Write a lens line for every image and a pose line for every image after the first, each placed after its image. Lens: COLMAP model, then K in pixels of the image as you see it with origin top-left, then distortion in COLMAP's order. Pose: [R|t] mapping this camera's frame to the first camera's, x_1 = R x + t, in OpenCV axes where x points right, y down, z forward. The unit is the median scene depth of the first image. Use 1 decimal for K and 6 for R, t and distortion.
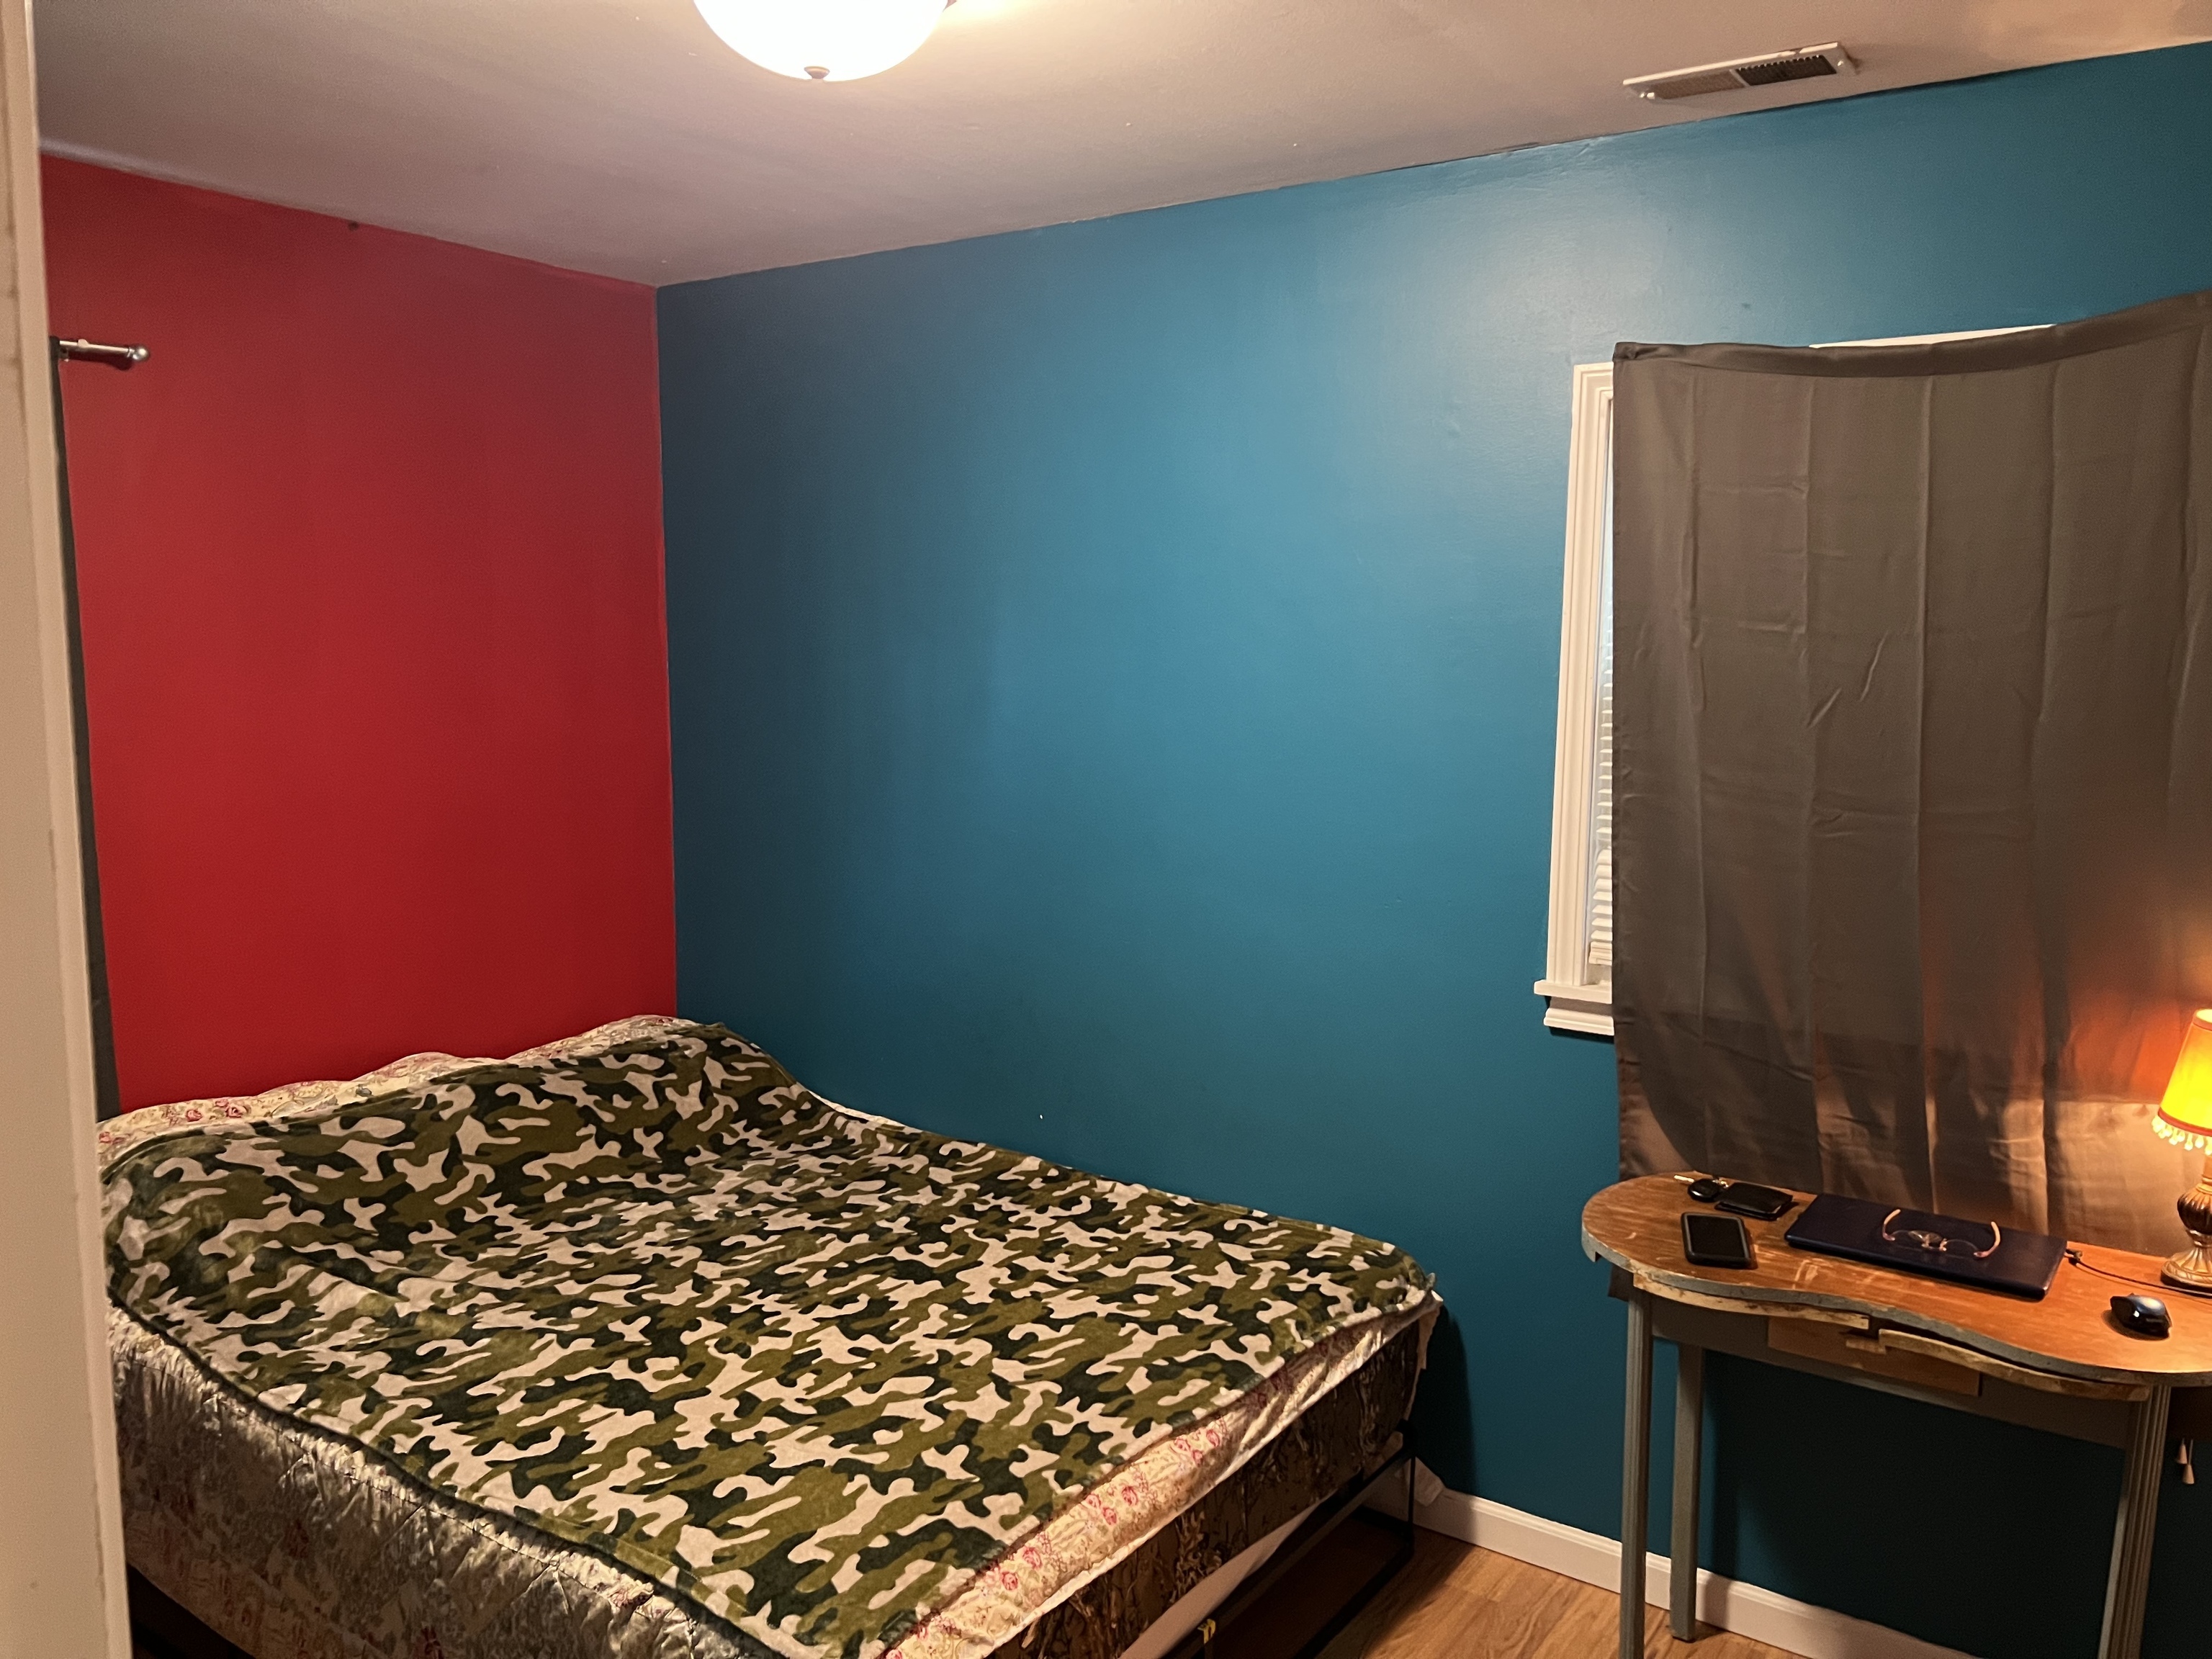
lens RADIAL K [[1681.4, 0, 1108.8], [0, 1681.4, 826.3], [0, 0, 1]] dist [0.190542, -0.195079]
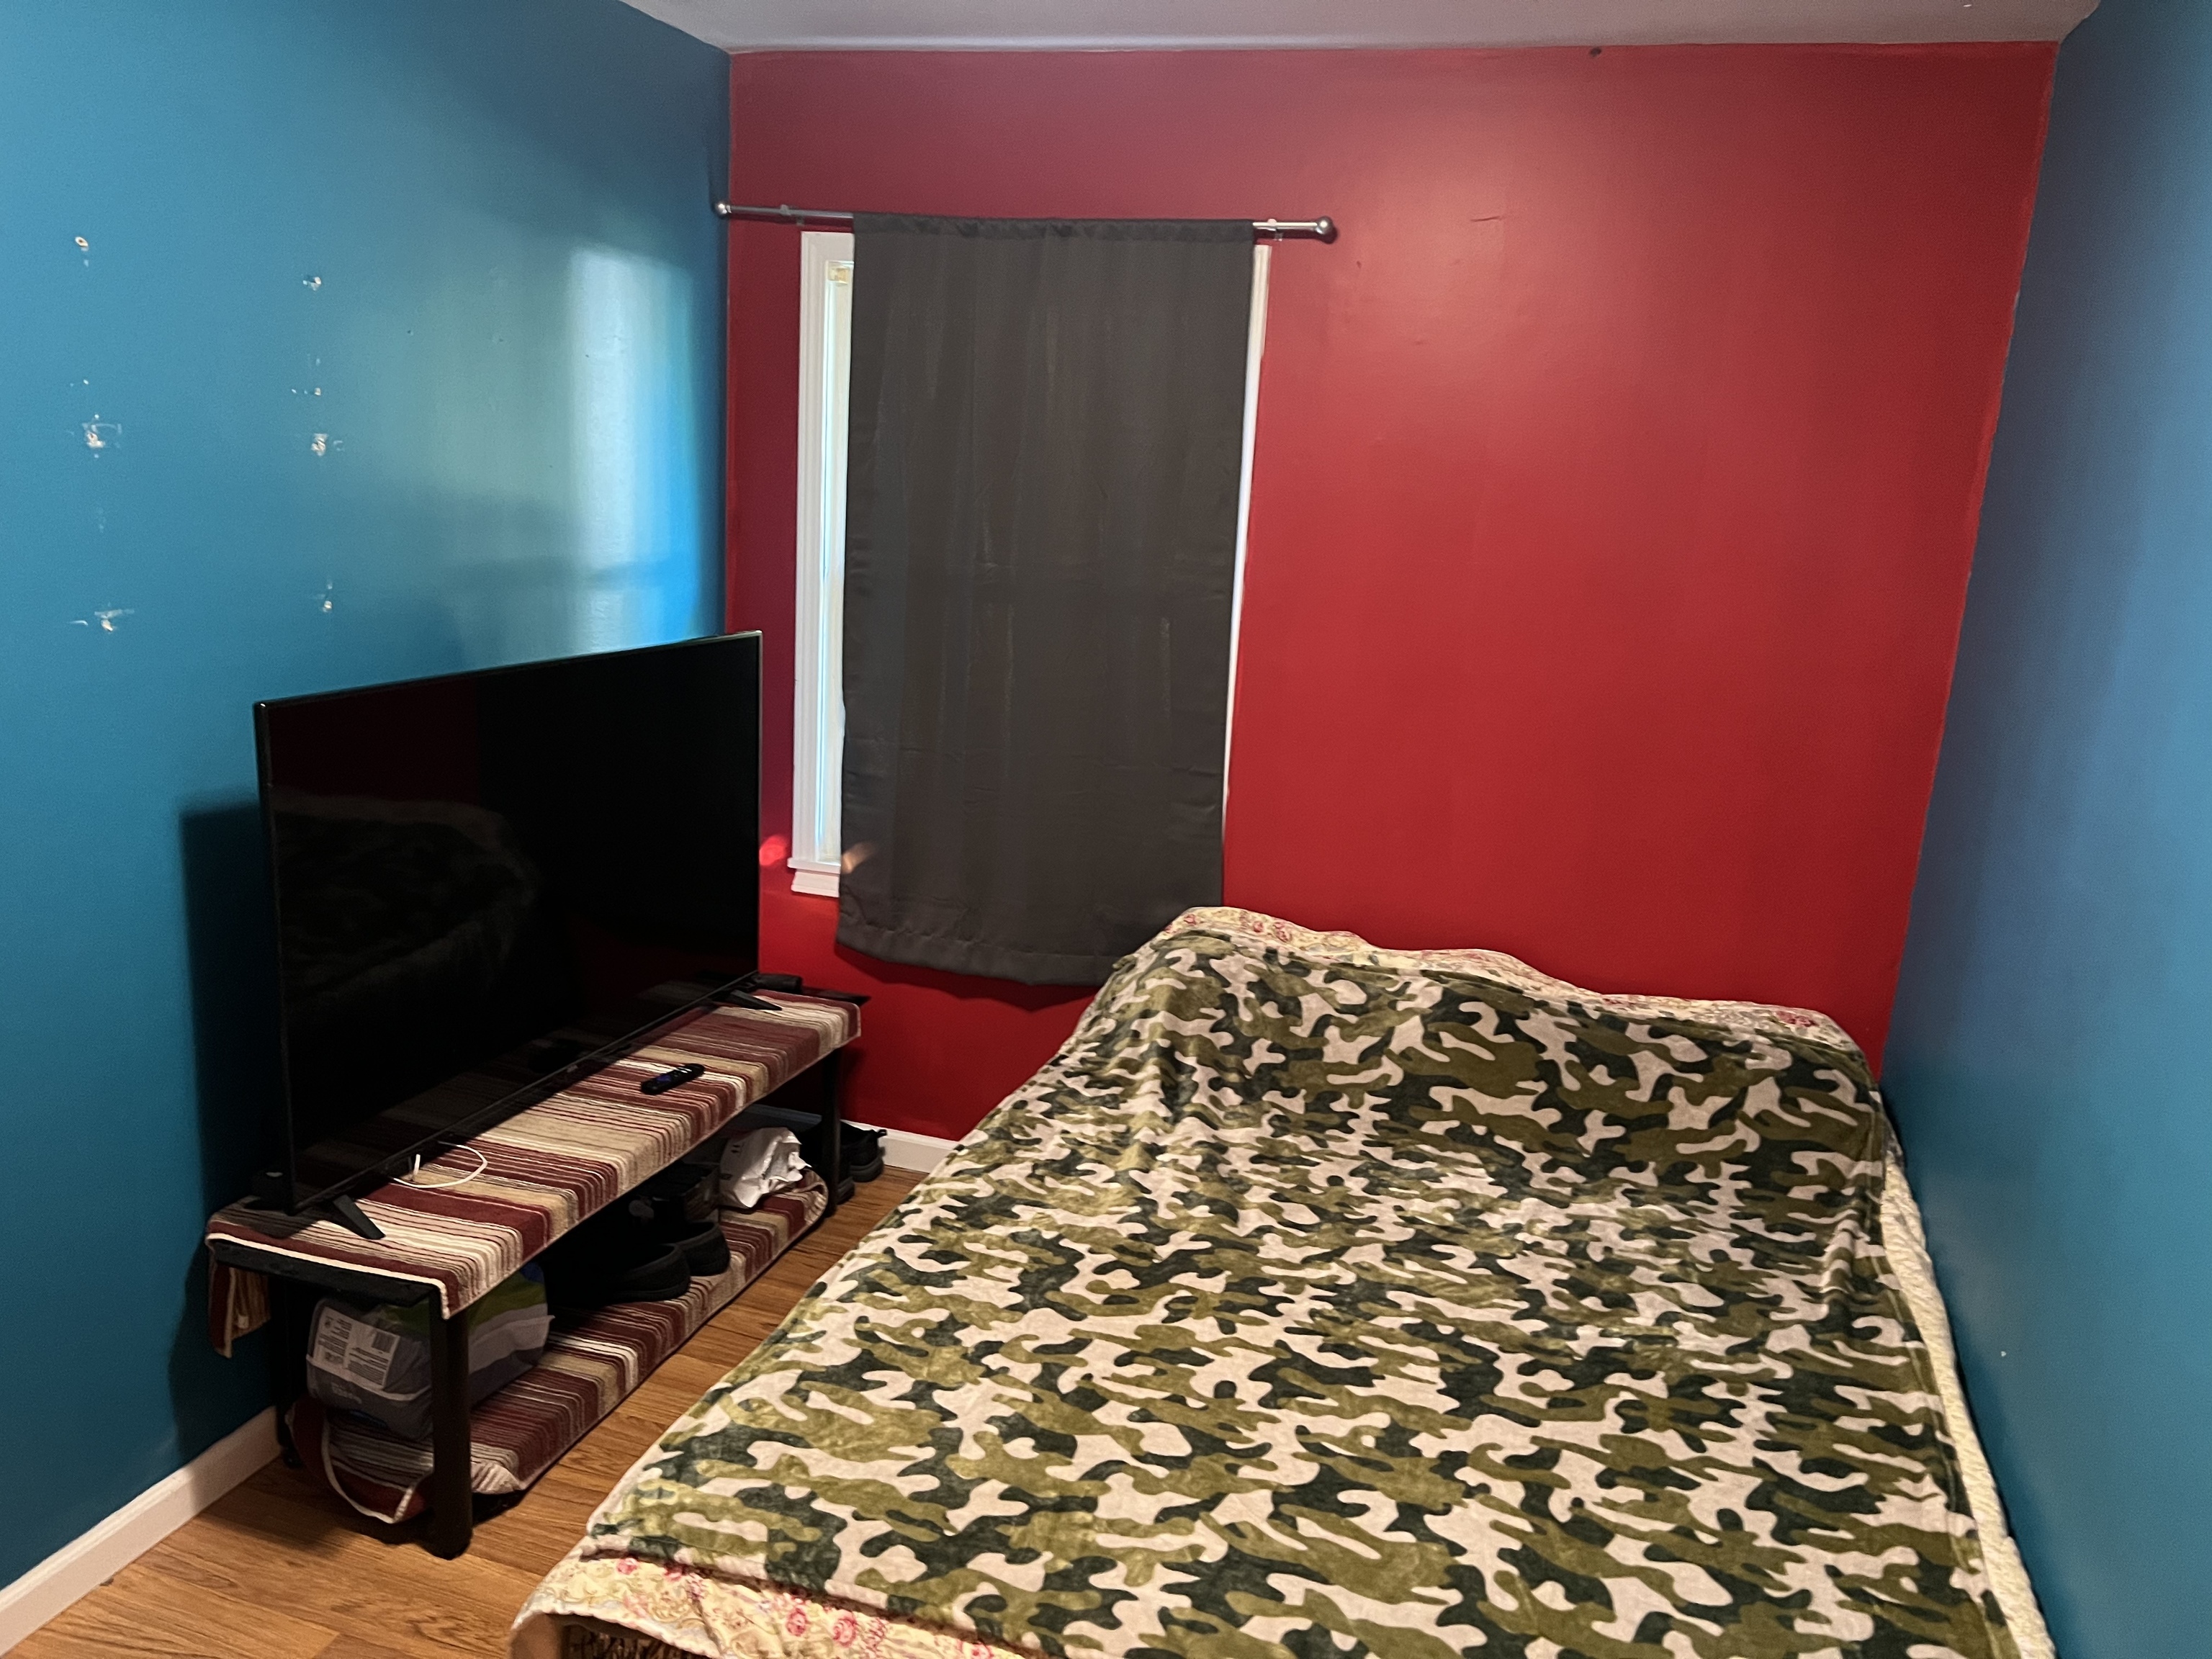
lens RADIAL K [[1688.5, 0, 1109.1], [0, 1688.5, 860.0], [0, 0, 1]] dist [0.035271, 0.004775]
pose [[0.297517, 0.234134, -0.925562, 0.445320], [-0.171824, 0.966764, 0.189325, -0.064735], [0.939127, 0.102706, 0.327859, 0.570145]]
